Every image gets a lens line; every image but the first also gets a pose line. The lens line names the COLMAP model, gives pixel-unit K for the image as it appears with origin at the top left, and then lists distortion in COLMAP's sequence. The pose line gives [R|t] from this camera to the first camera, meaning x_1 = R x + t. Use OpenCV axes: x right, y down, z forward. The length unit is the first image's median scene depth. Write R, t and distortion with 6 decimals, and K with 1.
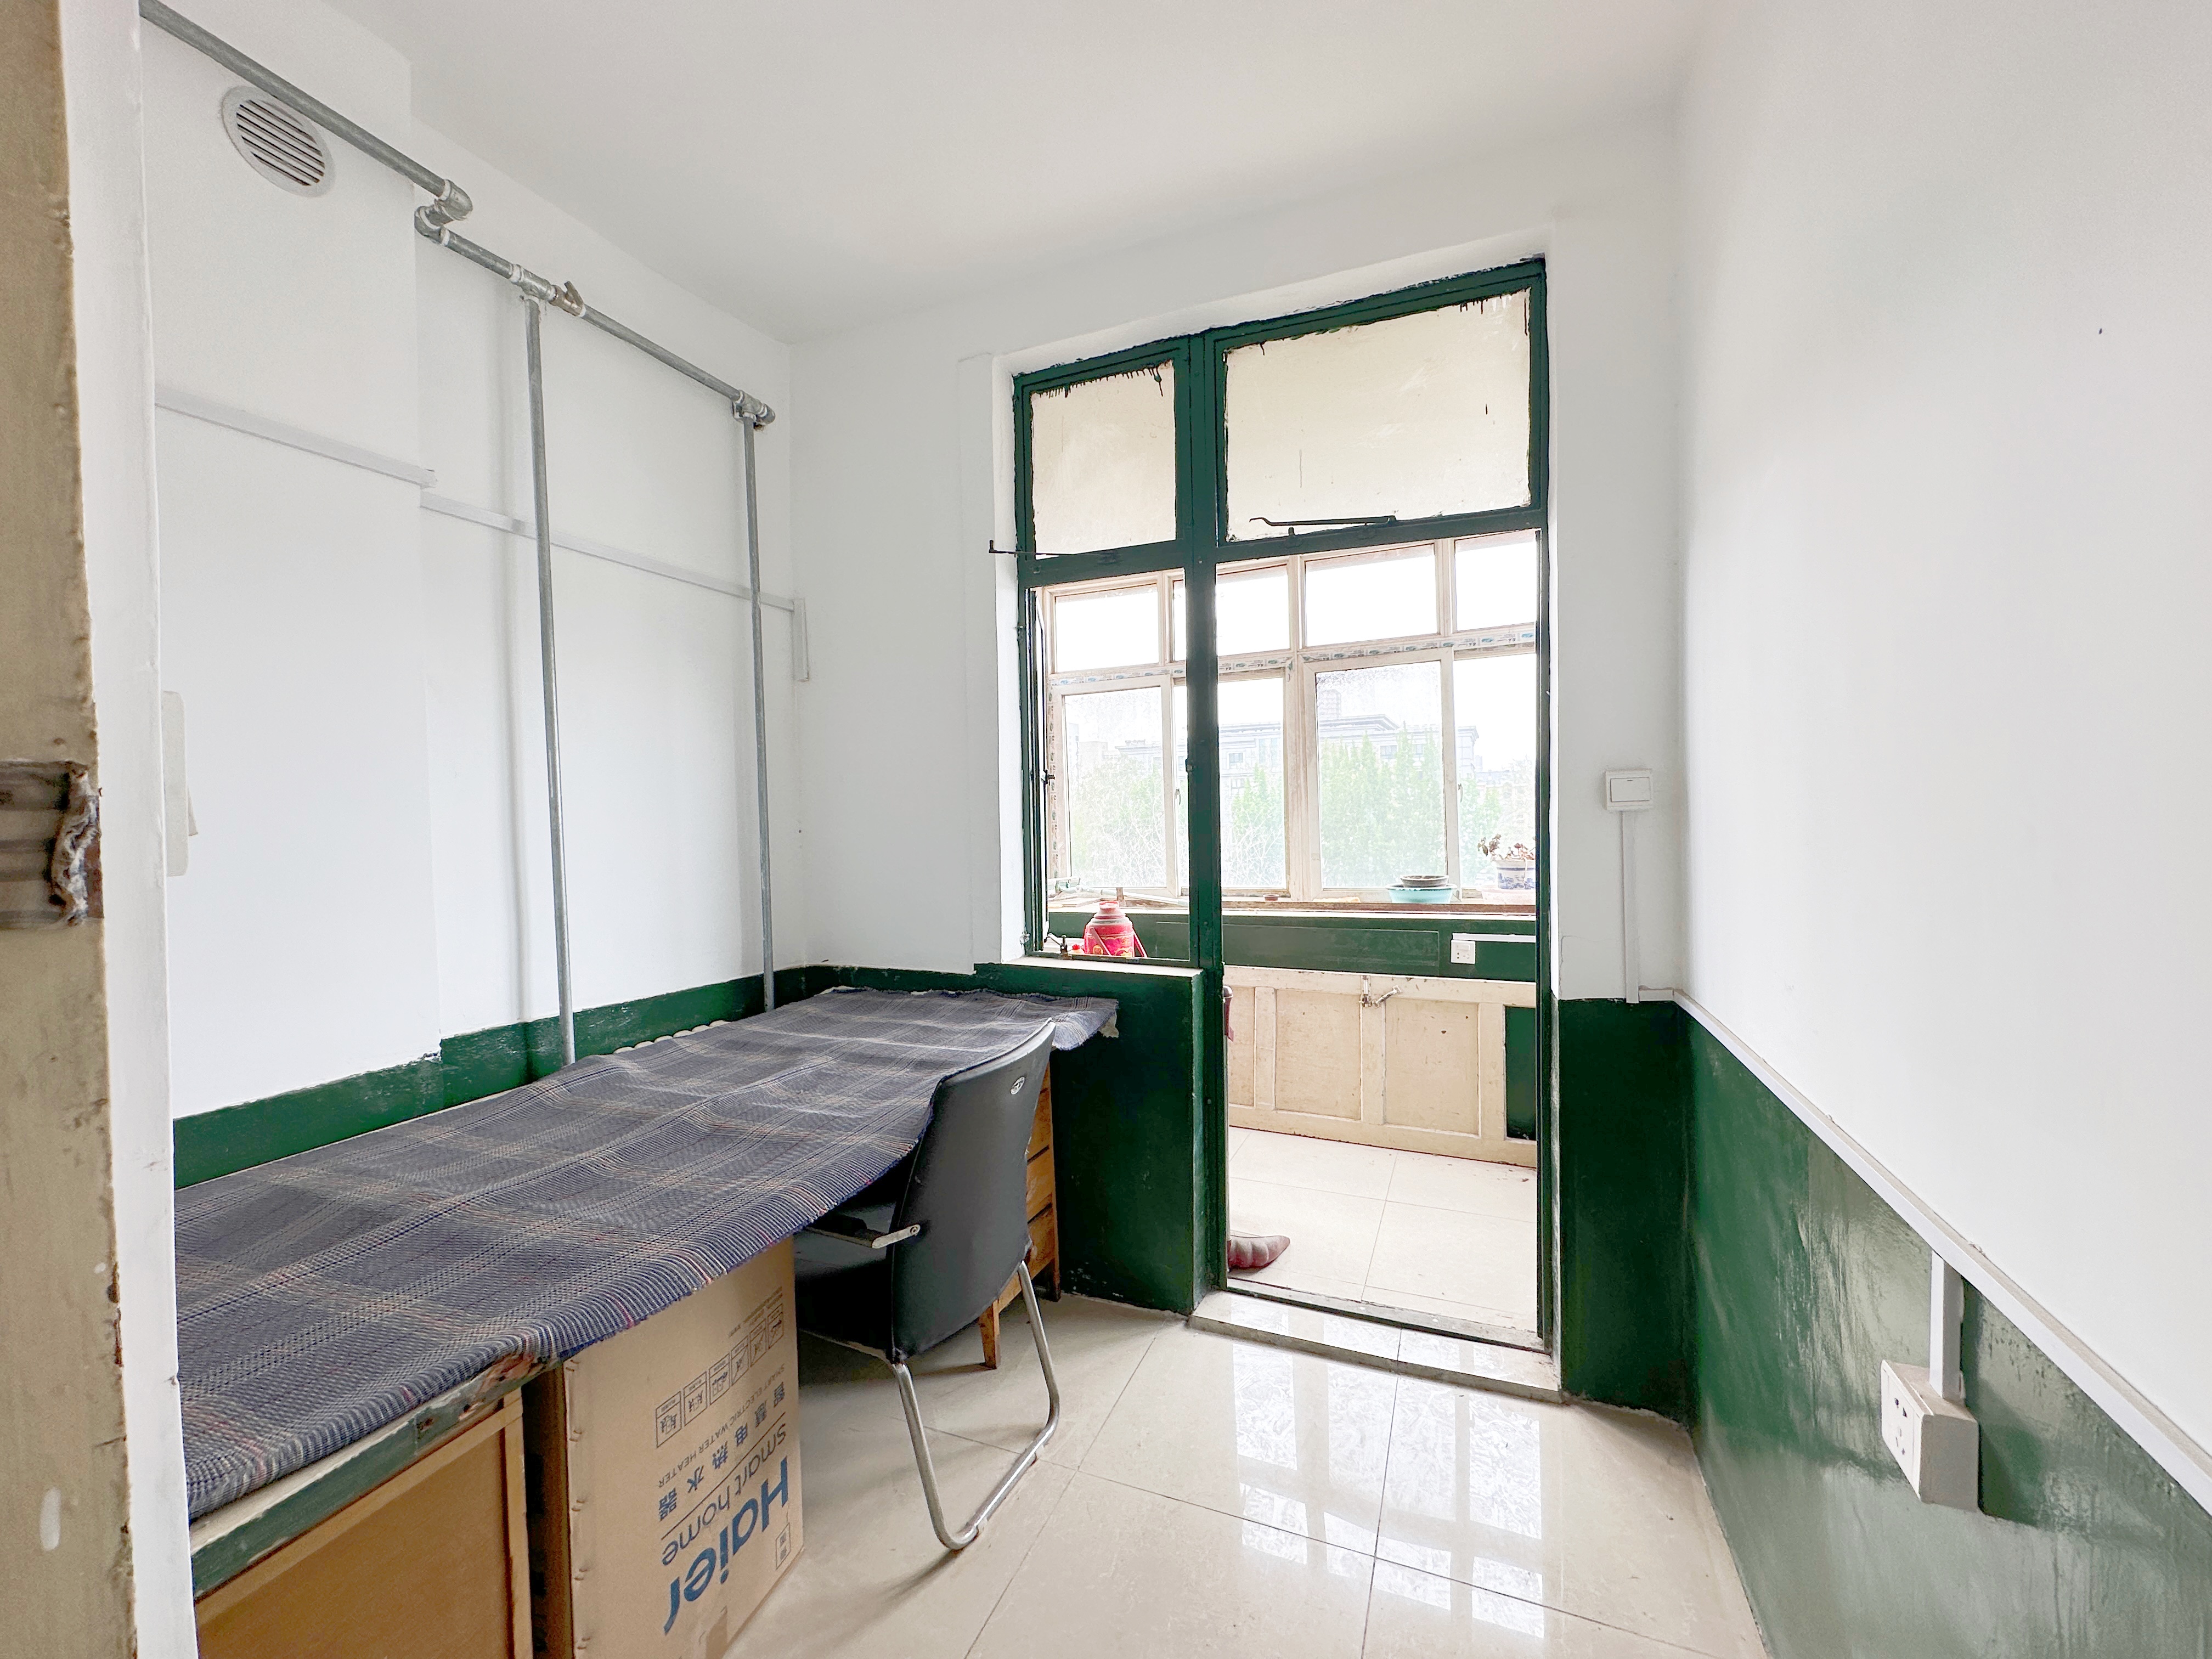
lens RADIAL K [[877.8, 0, 1102.2], [0, 877.8, 829.3], [0, 0, 1]] dist [0.000392, -0.000029]
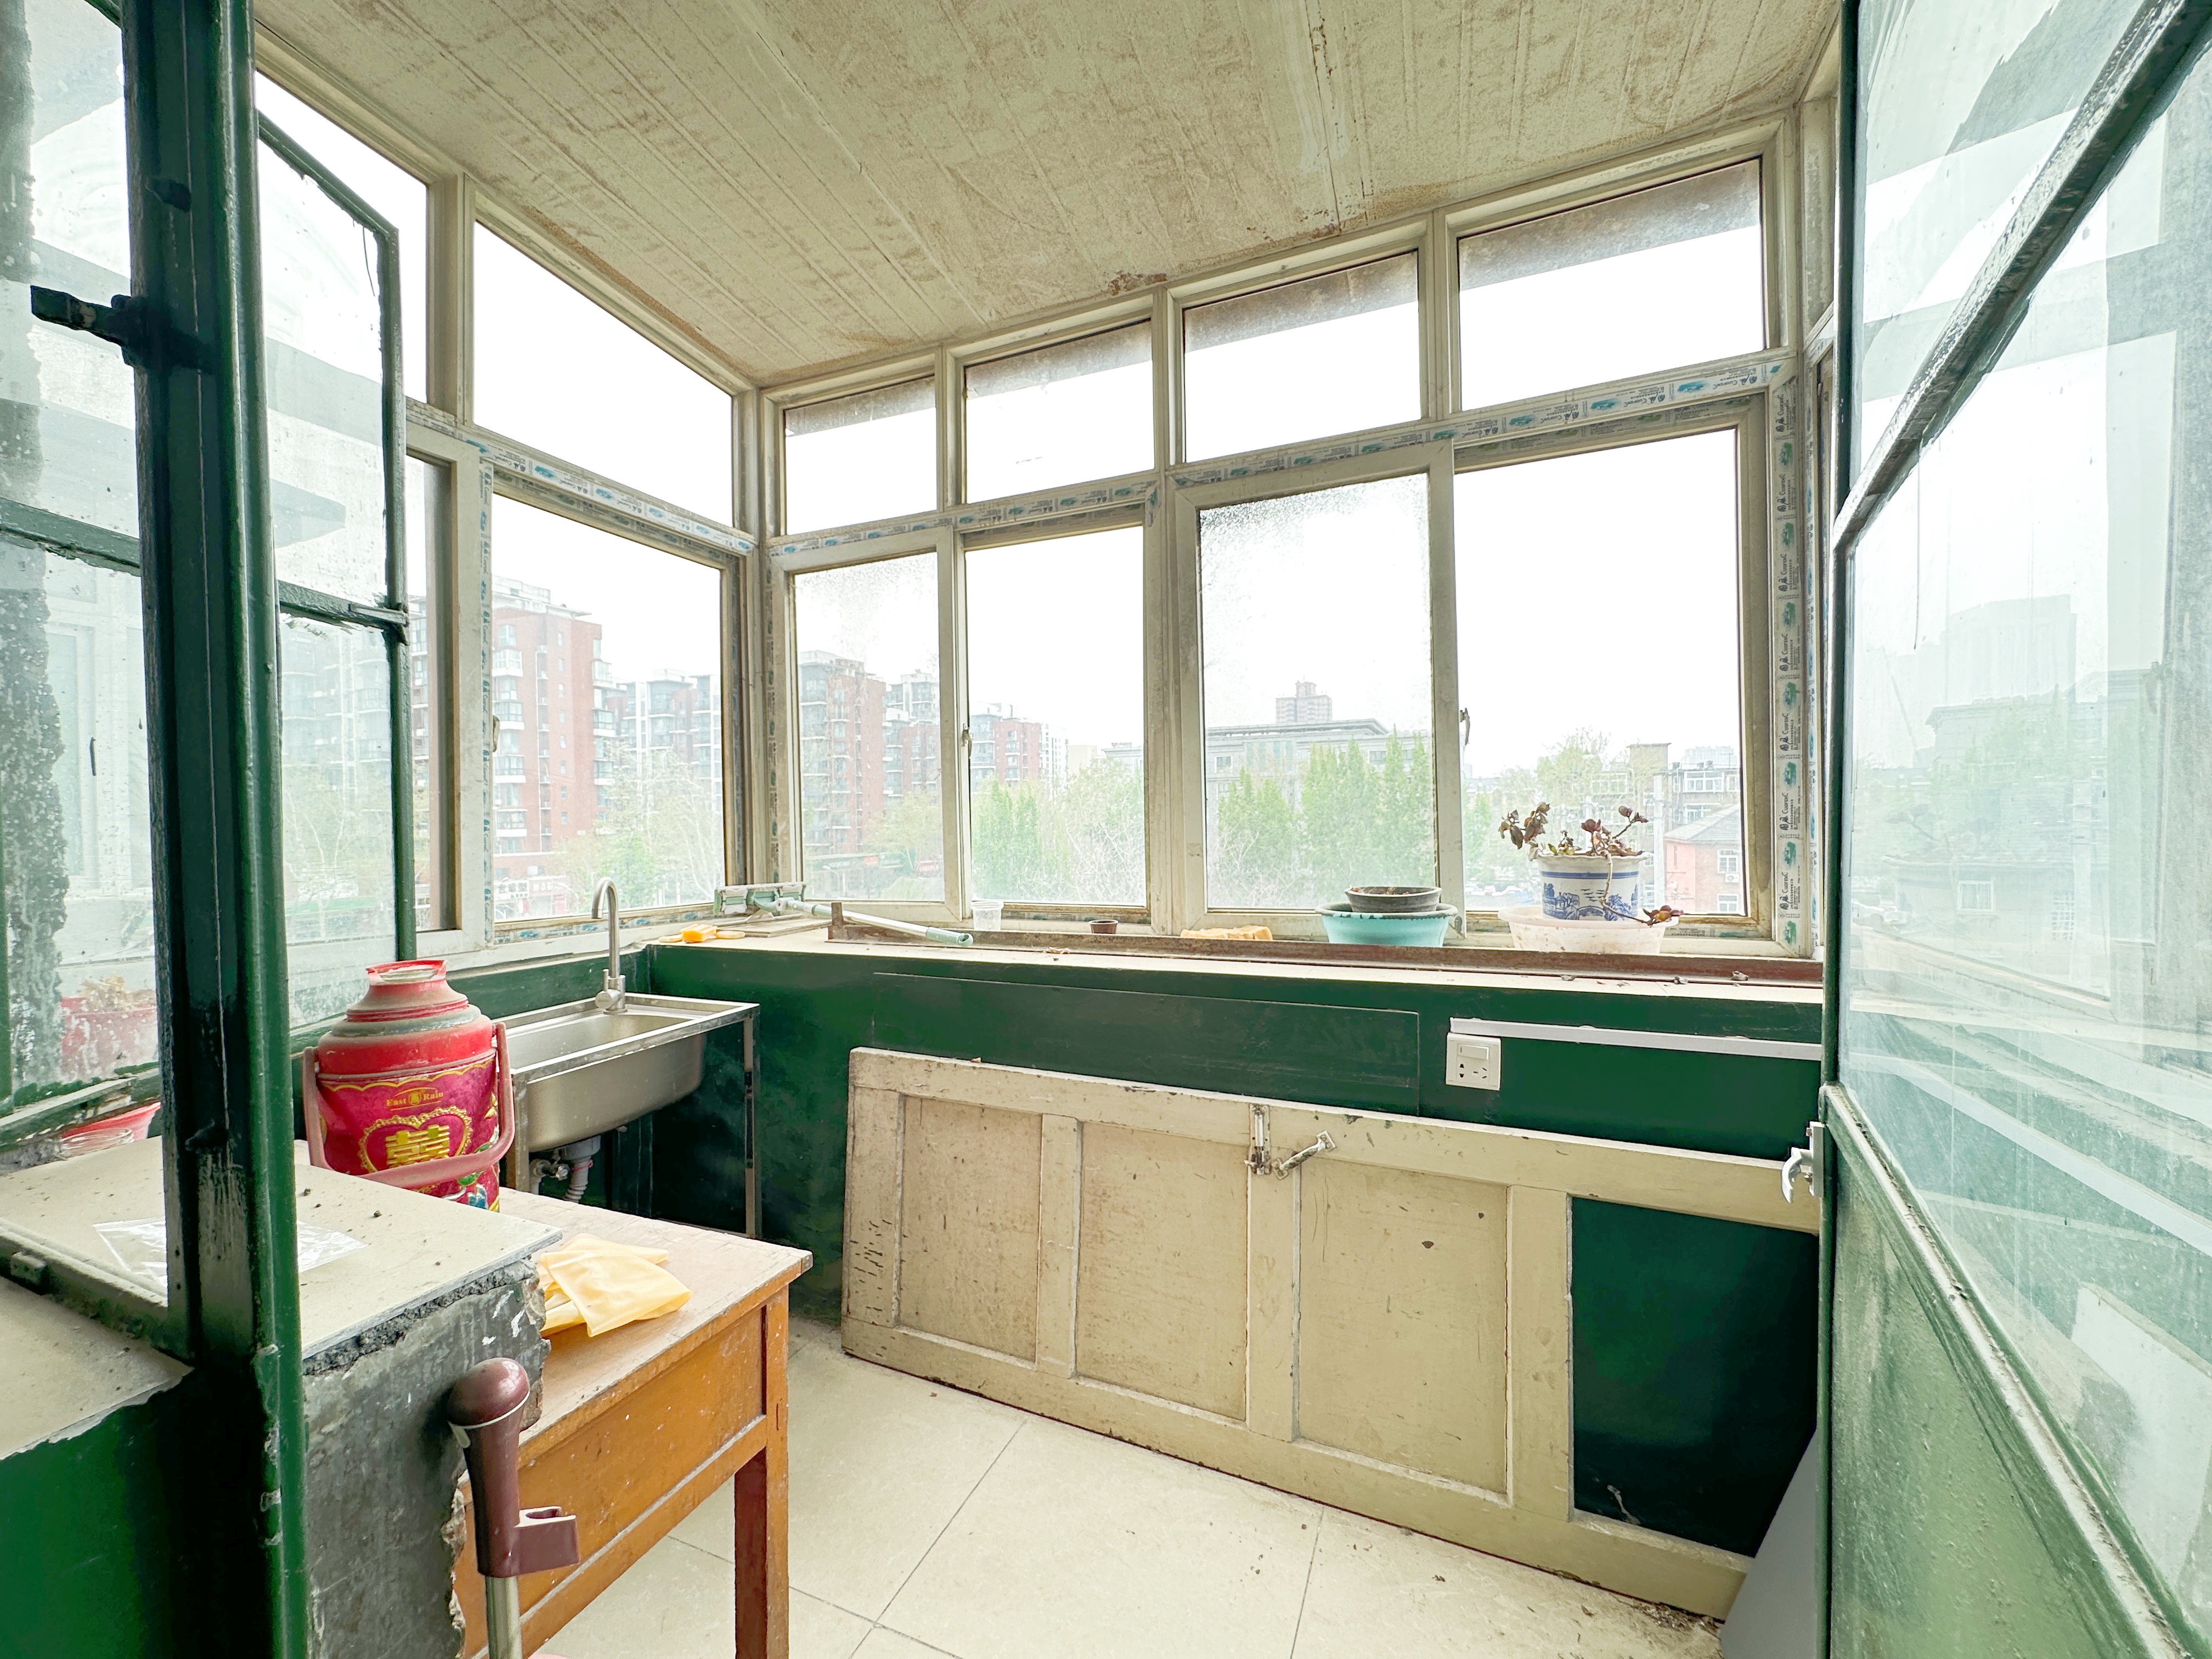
lens RADIAL K [[877.8, 0, 1104.4], [0, 877.8, 830.1], [0, 0, 1]] dist [0.000392, -0.000029]
pose [[0.999864, 0.009791, 0.013263, 0.203051], [-0.009744, 0.999946, -0.003613, 0.024409], [-0.013298, 0.003483, 0.999906, 0.520130]]
